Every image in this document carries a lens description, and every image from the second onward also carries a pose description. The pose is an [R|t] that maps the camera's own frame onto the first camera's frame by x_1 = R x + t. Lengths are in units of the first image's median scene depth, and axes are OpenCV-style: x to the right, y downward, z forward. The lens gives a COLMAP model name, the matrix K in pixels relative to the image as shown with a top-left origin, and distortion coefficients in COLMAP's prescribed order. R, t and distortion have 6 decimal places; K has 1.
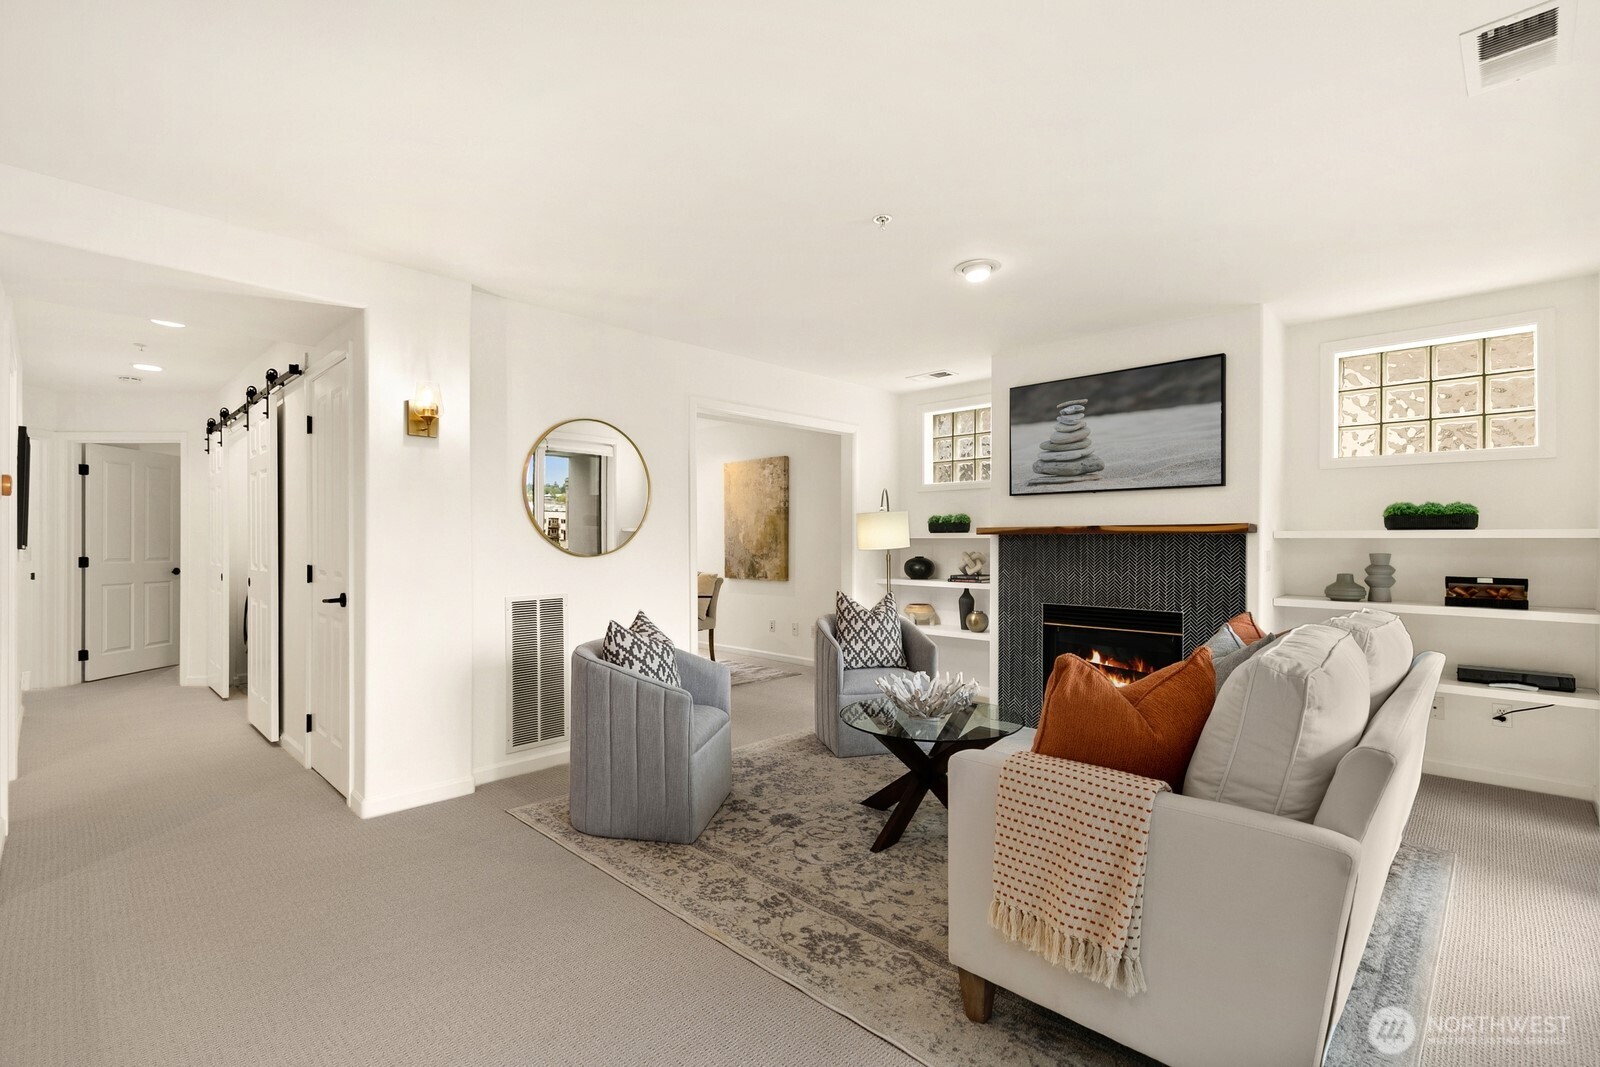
lens RADIAL K [[692.9, 0, 789.7], [0, 692.9, 539.1], [0, 0, 1]] dist [0.000707, -0.000177]
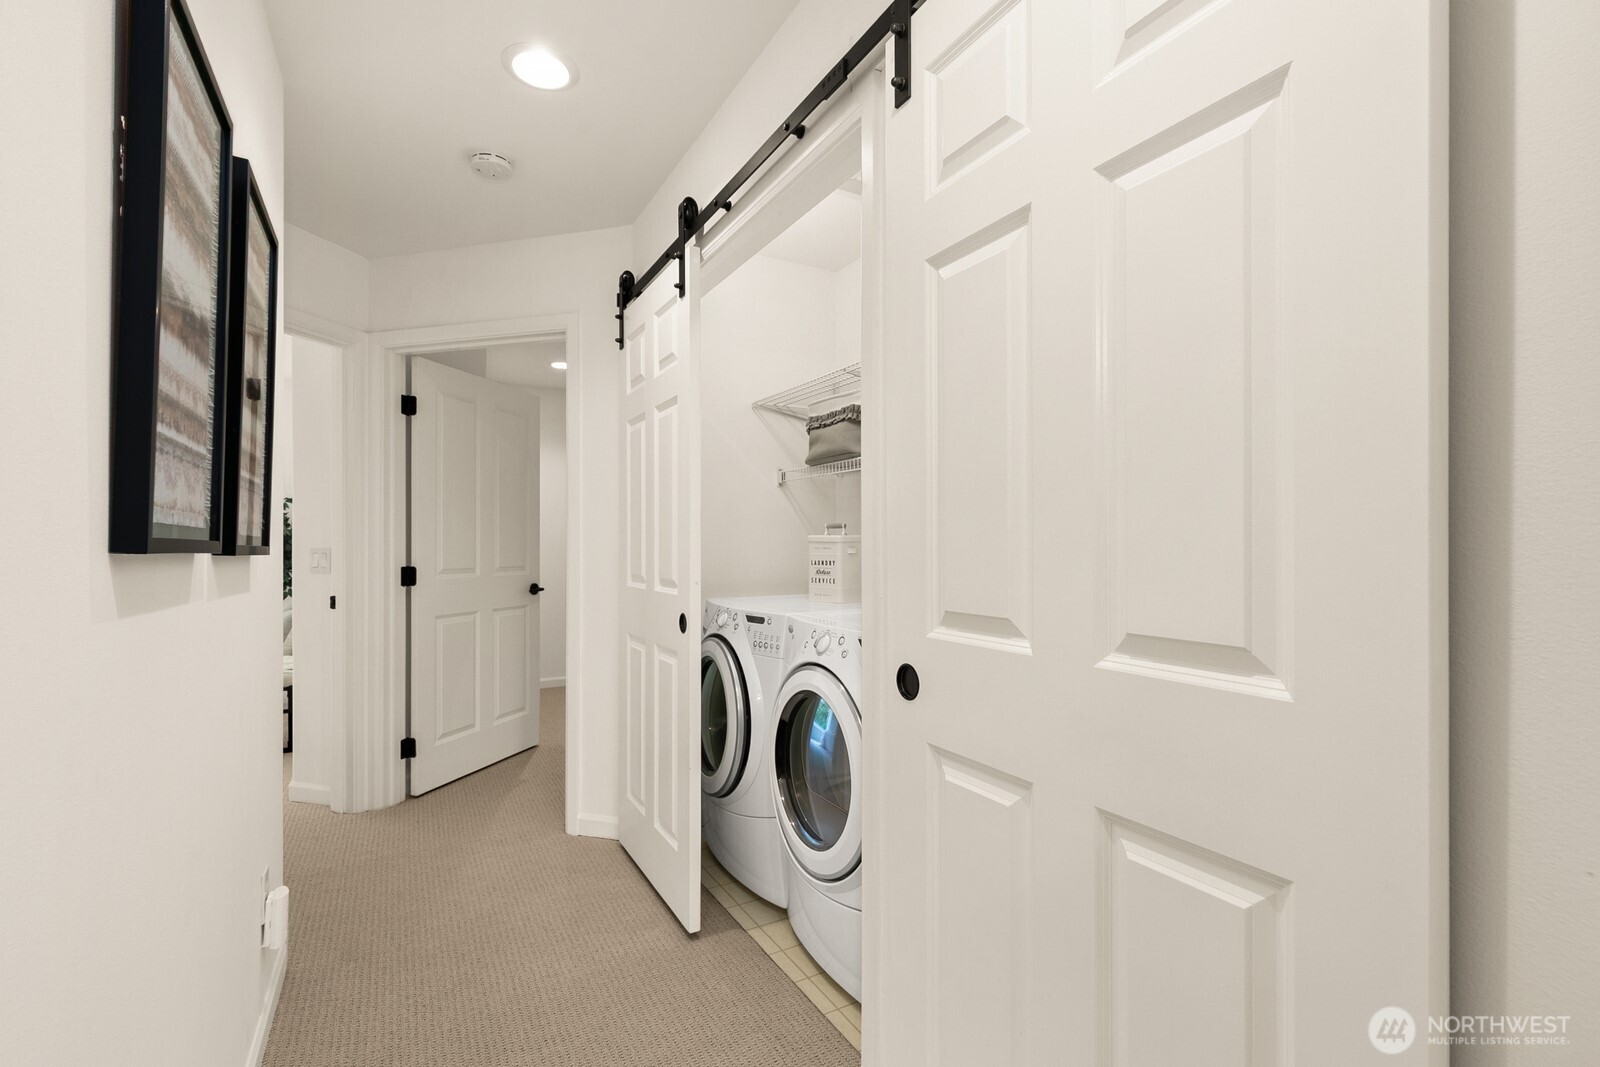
lens RADIAL K [[731.5, 0, 801.7], [0, 731.5, 539.5], [0, 0, 1]] dist [0.006820, -0.000063]
pose [[0.954634, -0.000705, -0.297779, -0.558737], [0.000577, 1.000000, -0.000516, 0.005570], [0.297780, 0.000321, 0.954635, 0.548465]]
